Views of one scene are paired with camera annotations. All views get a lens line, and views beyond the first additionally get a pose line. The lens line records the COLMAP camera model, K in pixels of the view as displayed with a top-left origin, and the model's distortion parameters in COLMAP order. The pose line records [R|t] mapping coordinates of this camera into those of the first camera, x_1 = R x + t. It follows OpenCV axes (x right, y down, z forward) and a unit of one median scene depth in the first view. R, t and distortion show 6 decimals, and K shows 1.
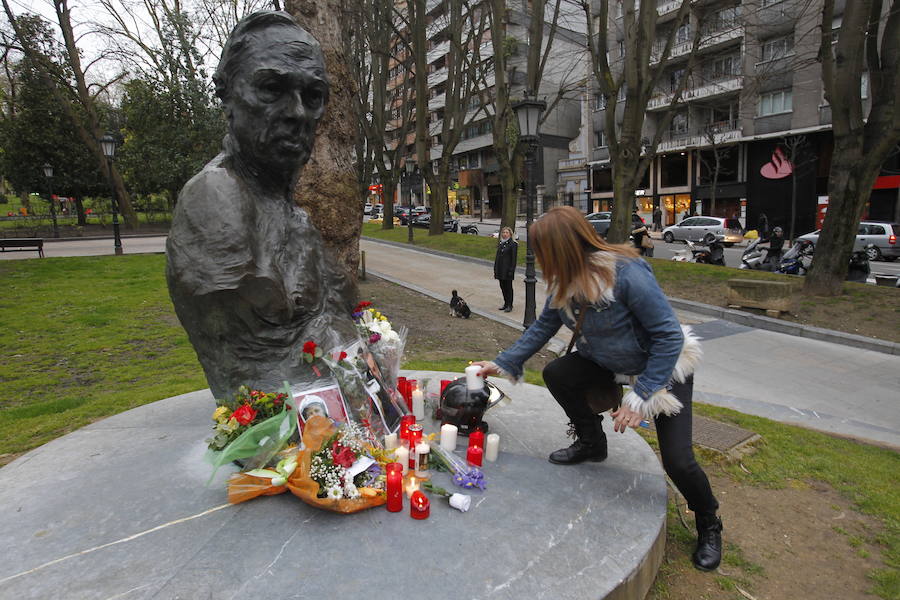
lens RADIAL K [[550.3, 0, 450.0], [0, 550.3, 300.0], [0, 0, 1]] dist [-0.044665, 0.004152]
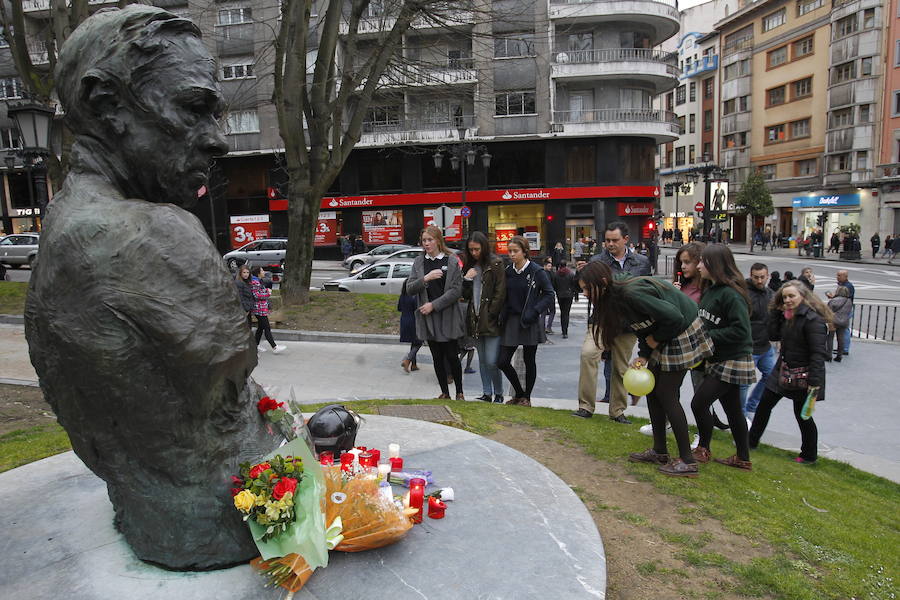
lens RADIAL K [[550.3, 0, 450.0], [0, 550.3, 300.0], [0, 0, 1]] dist [-0.044665, 0.004152]
pose [[0.611463, -0.098990, 0.785057, -0.756775], [0.129374, 0.991300, 0.024230, -0.065589], [-0.780625, 0.086750, 0.618950, 0.197097]]
